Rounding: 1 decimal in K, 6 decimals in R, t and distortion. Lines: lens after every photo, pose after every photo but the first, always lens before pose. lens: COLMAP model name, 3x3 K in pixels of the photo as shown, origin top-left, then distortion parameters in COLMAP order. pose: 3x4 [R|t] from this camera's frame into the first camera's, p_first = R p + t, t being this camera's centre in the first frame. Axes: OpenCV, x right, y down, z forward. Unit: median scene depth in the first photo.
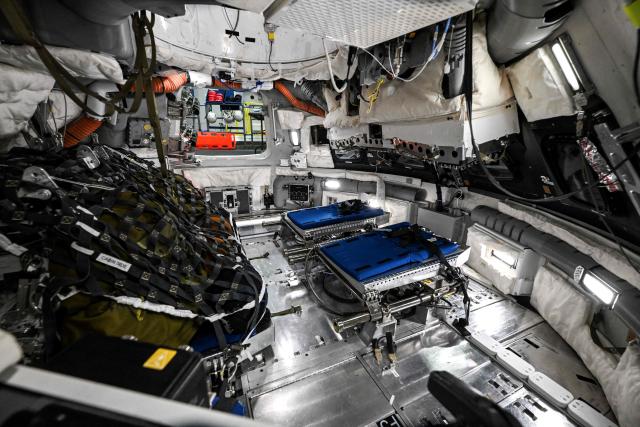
lens RADIAL K [[252.0, 0, 317.4], [0, 252.0, 212.7], [0, 0, 1]] dist [0.000426, -0.000024]
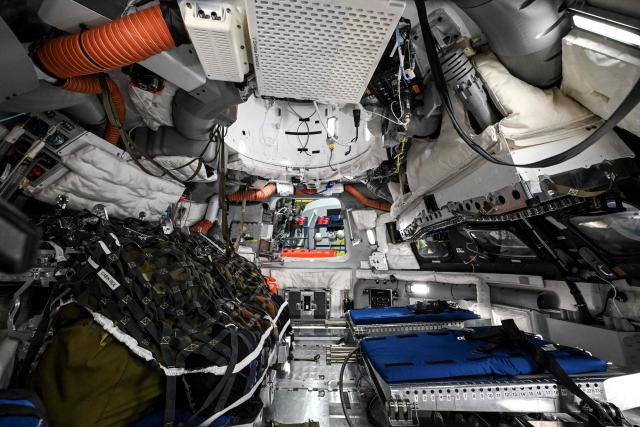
lens RADIAL K [[252.0, 0, 317.4], [0, 252.0, 212.7], [0, 0, 1]] dist [0.000426, -0.000024]
pose [[0.902240, -0.099250, -0.419657, 0.156788], [-0.113415, 0.884282, -0.452971, 0.097428], [0.416052, 0.456284, 0.786578, 0.104536]]
